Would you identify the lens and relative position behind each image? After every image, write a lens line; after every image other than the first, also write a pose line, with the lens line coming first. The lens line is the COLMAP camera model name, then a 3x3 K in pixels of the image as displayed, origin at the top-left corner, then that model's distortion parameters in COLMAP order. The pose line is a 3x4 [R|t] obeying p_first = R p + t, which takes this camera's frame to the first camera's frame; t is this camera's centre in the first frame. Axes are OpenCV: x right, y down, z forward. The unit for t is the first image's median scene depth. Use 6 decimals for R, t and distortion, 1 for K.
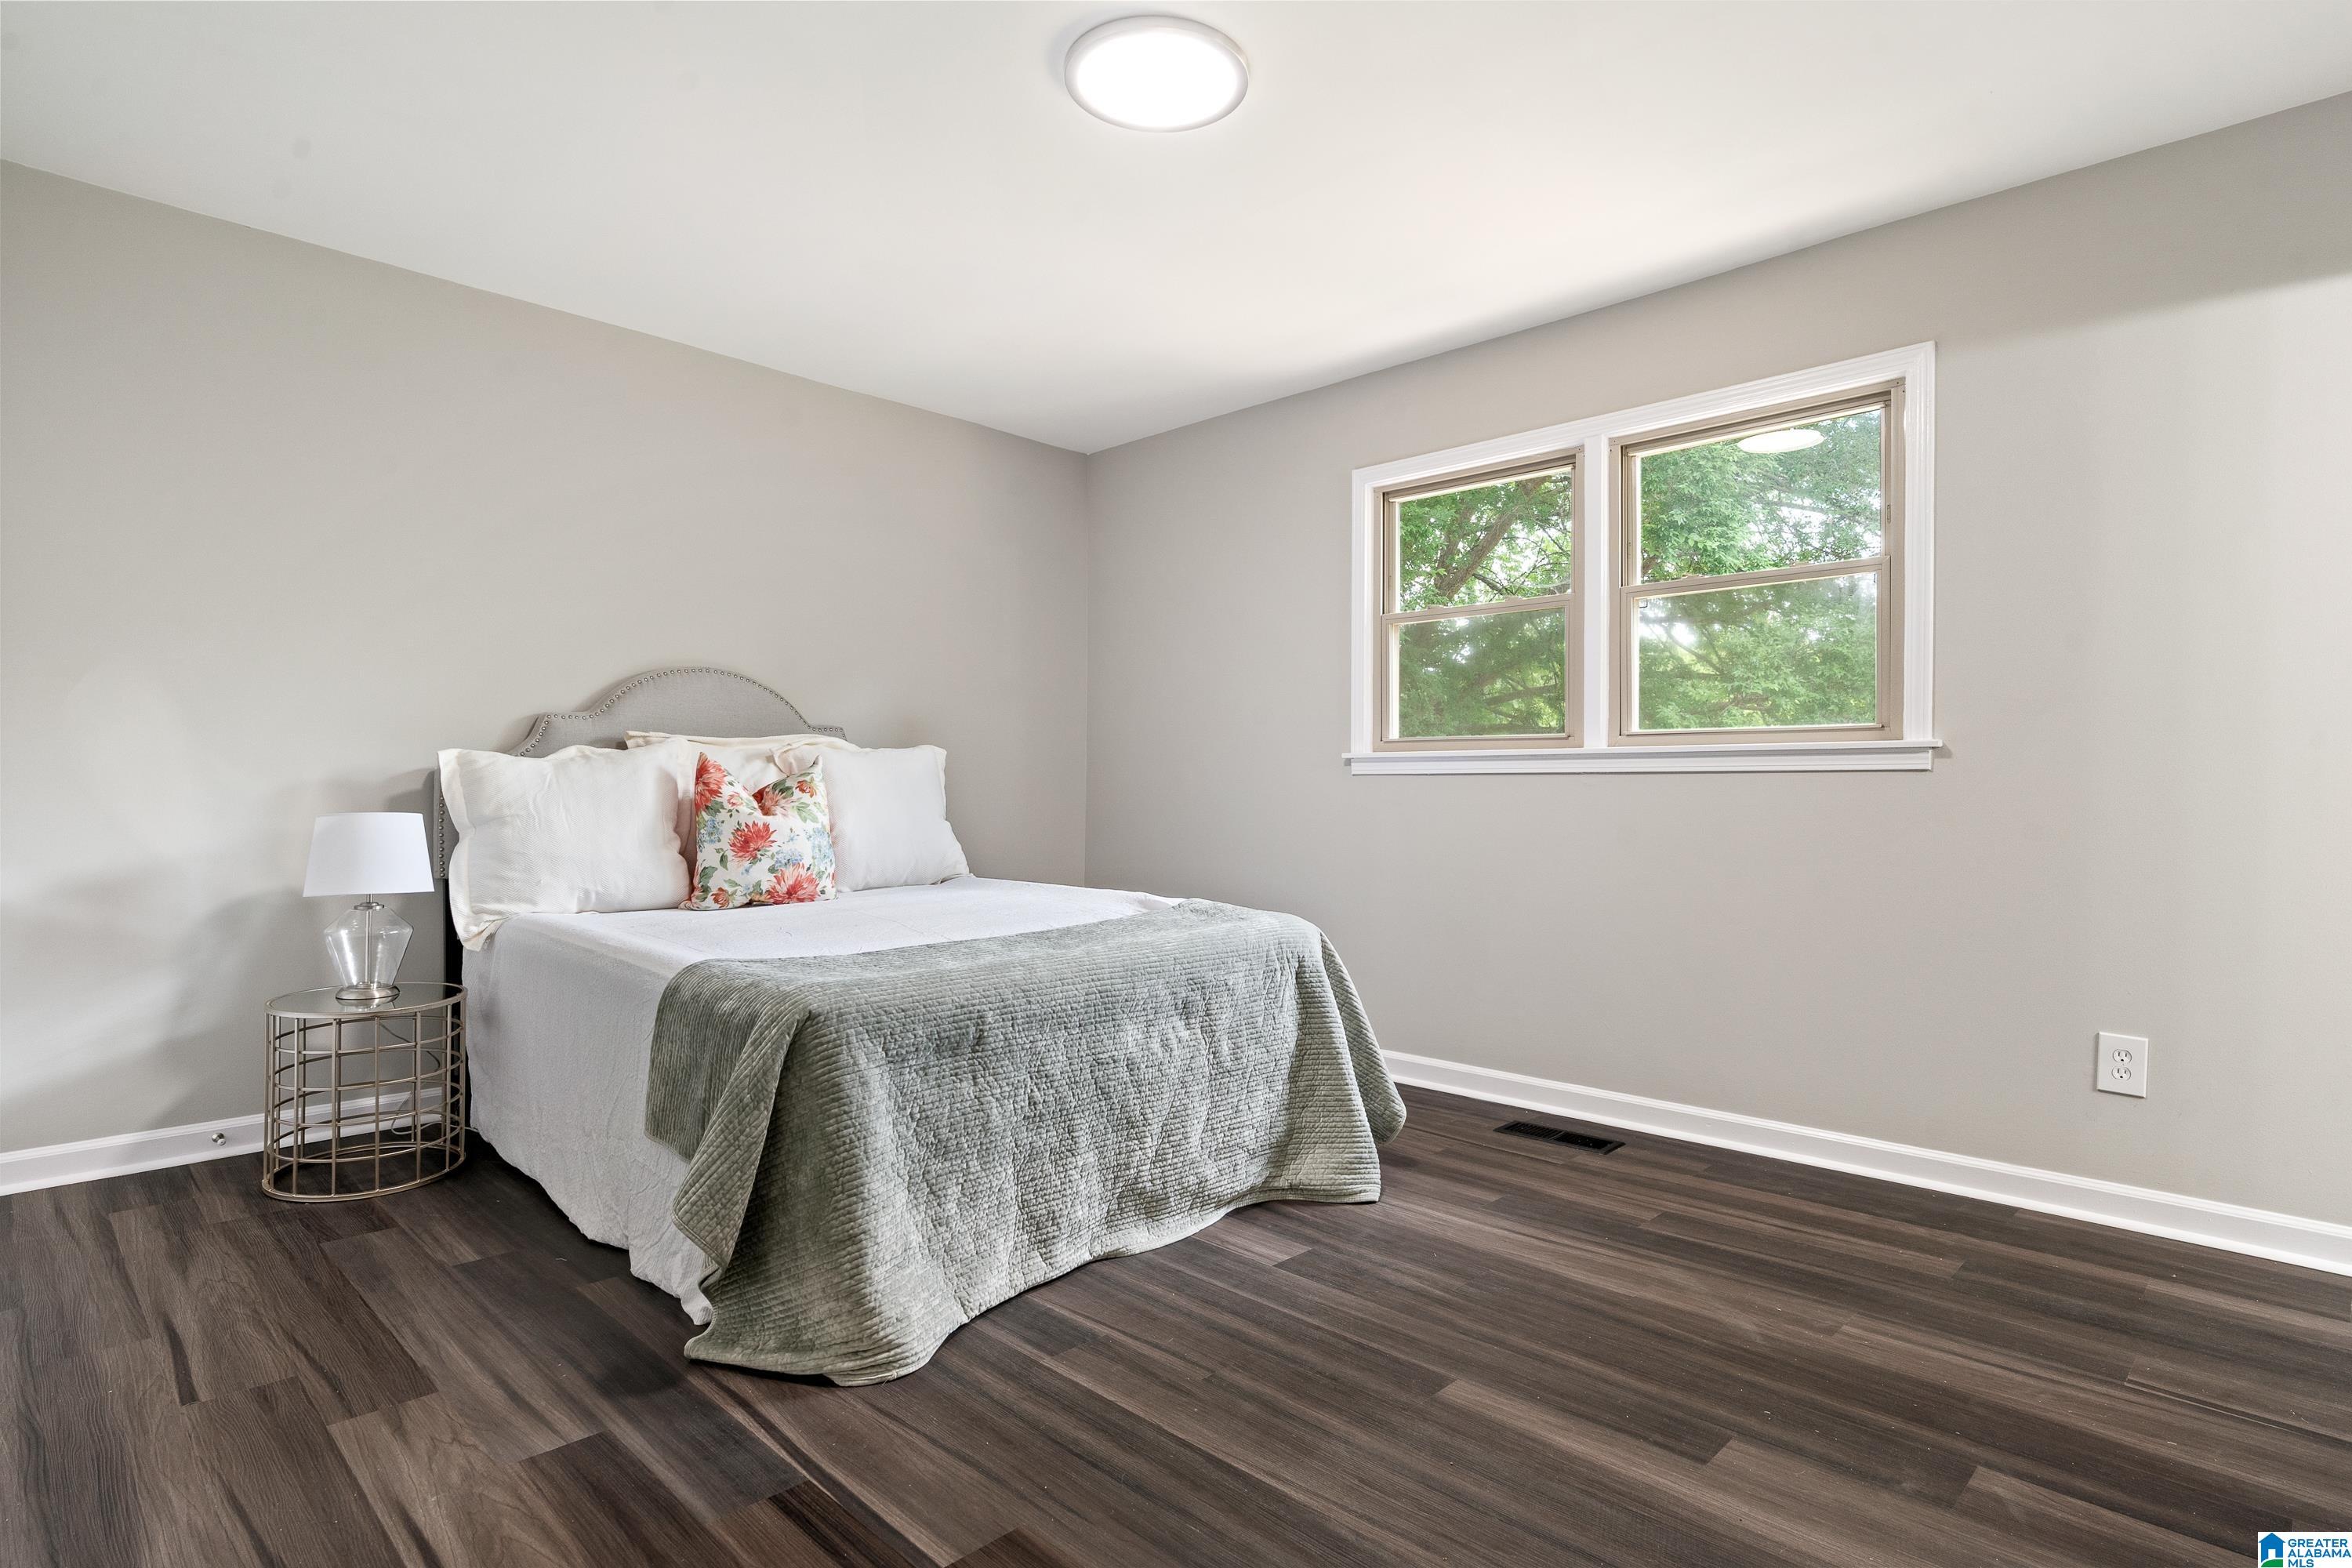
lens RADIAL K [[1216.5, 0, 1177.1], [0, 1216.5, 806.7], [0, 0, 1]] dist [-0.003728, -0.001192]
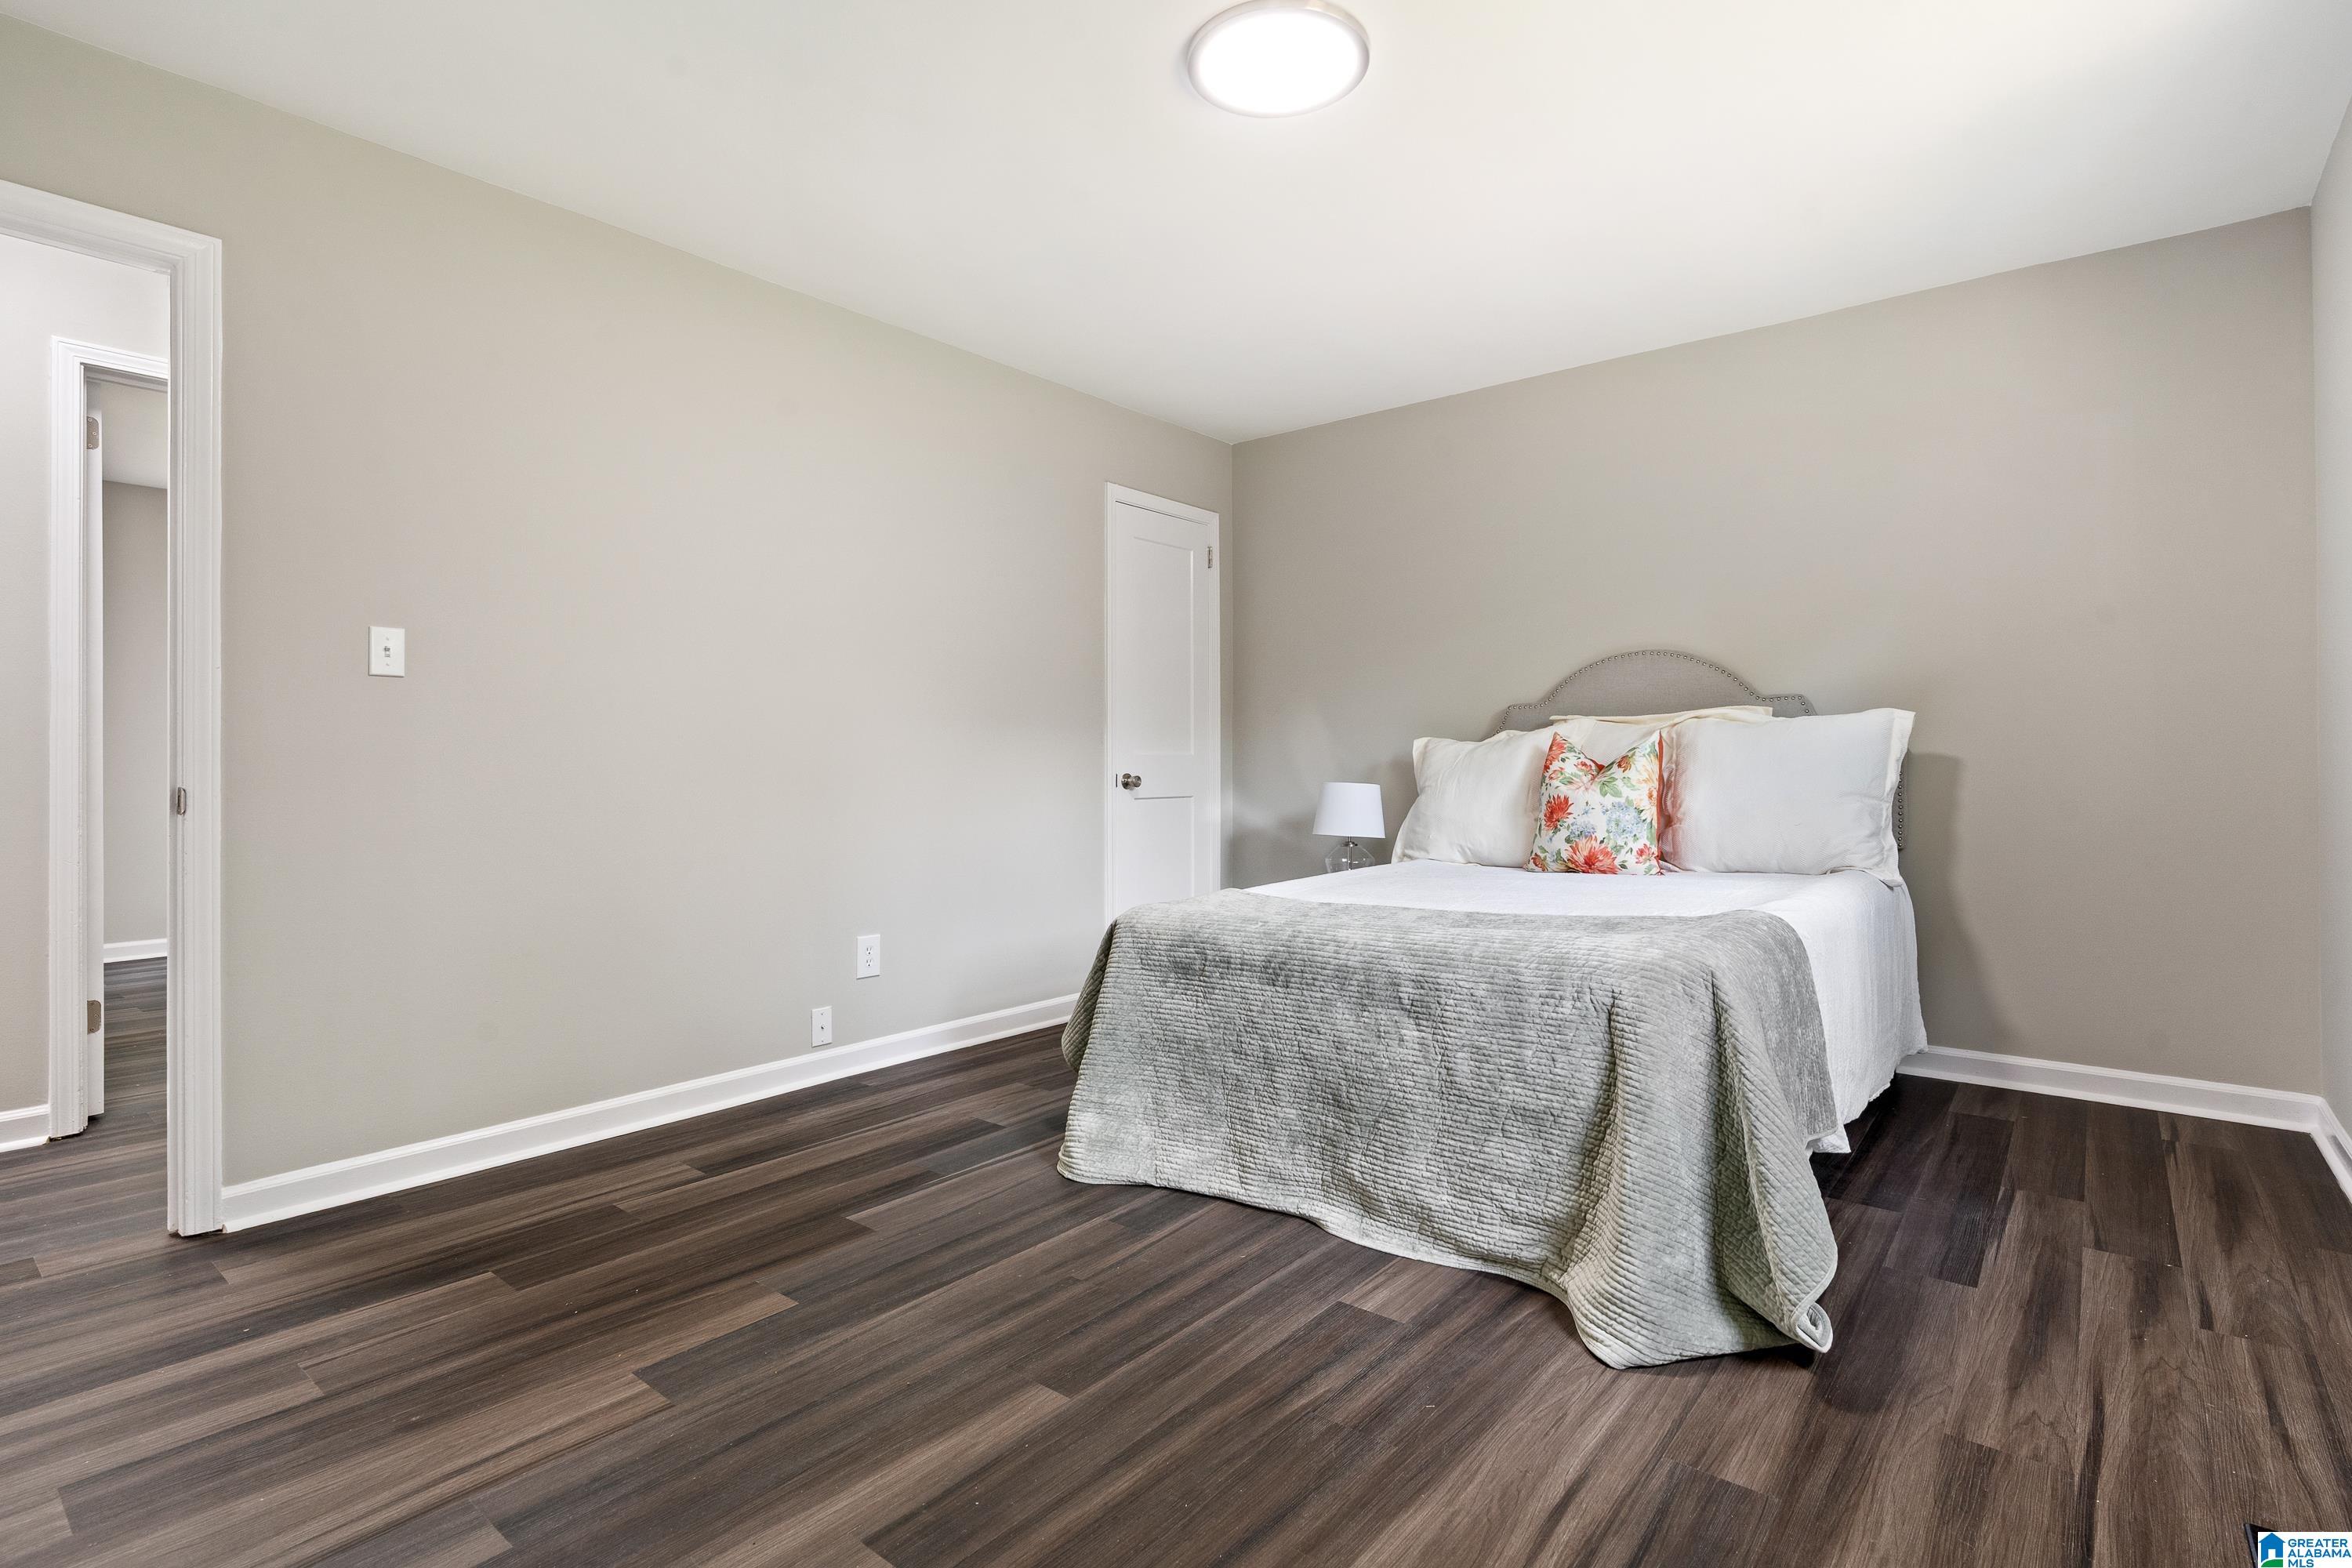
lens RADIAL K [[1124.3, 0, 1171.0], [0, 1124.3, 776.0], [0, 0, 1]] dist [-0.003037, 0.001077]
pose [[0.090867, -0.002638, -0.995860, 0.791663], [-0.010093, 0.999943, -0.003570, 0.003742], [0.995812, 0.010376, 0.090835, 0.726965]]
